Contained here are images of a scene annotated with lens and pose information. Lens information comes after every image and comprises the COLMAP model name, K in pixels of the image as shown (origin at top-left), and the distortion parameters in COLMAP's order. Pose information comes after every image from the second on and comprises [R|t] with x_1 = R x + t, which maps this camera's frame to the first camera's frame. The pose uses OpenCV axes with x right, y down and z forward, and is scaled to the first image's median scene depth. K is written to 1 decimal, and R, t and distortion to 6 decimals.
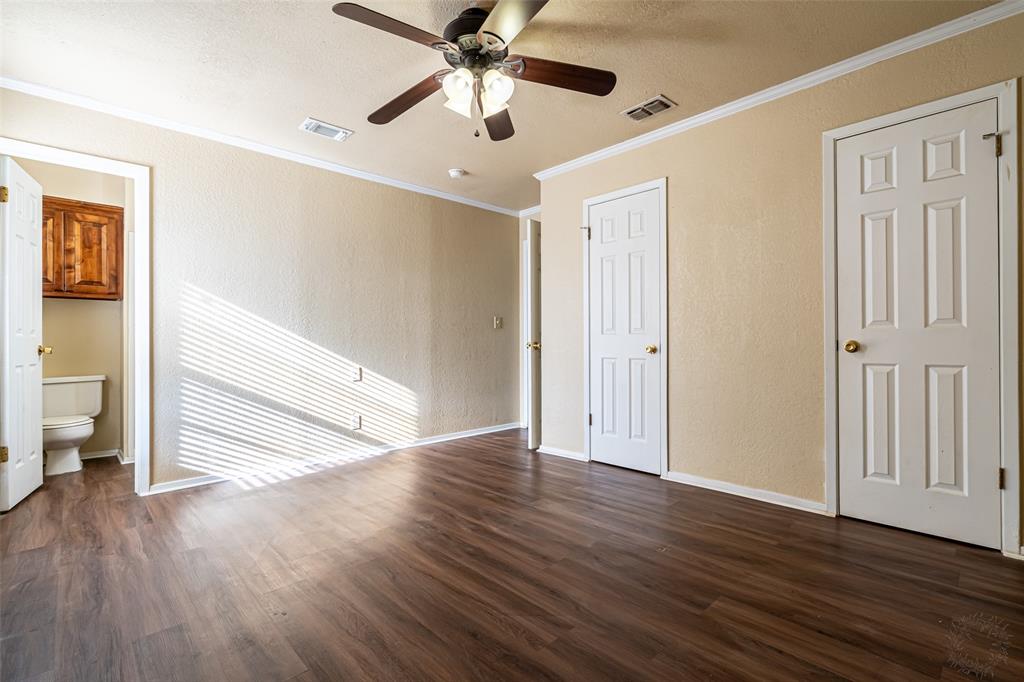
lens RADIAL K [[463.9, 0, 512.0], [0, 463.9, 341.0], [0, 0, 1]] dist [0.000231, 0.000668]
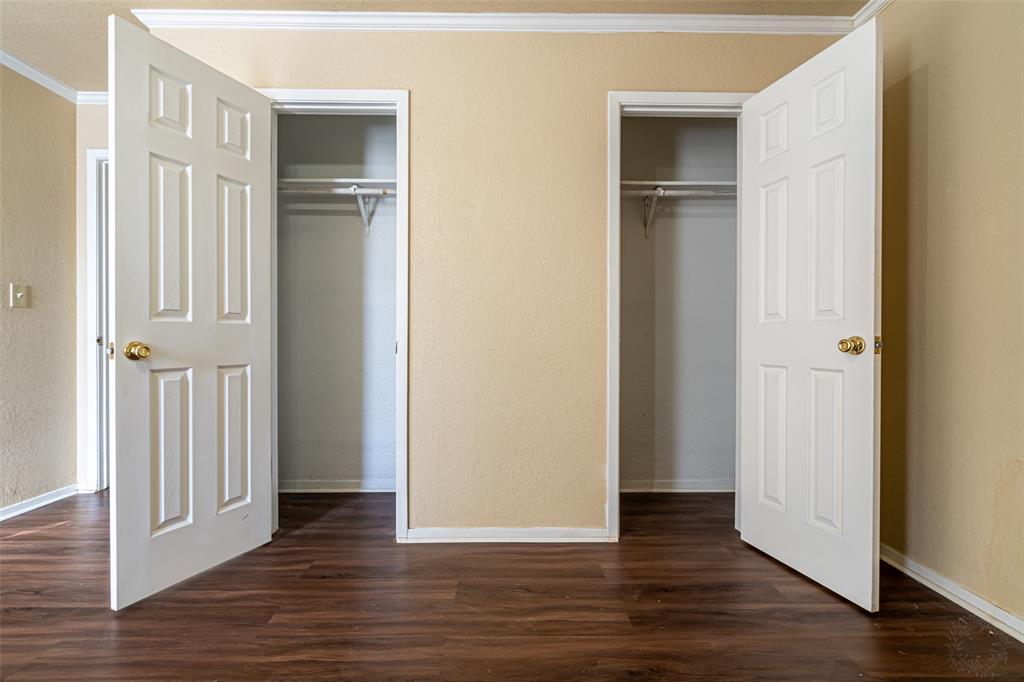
lens RADIAL K [[463.9, 0, 512.0], [0, 463.9, 341.0], [0, 0, 1]] dist [0.000231, 0.000668]
pose [[0.682845, 0.003677, 0.730554, -0.060306], [-0.008568, 0.999959, 0.002976, 0.005187], [-0.730513, -0.008291, 0.682848, 0.488523]]
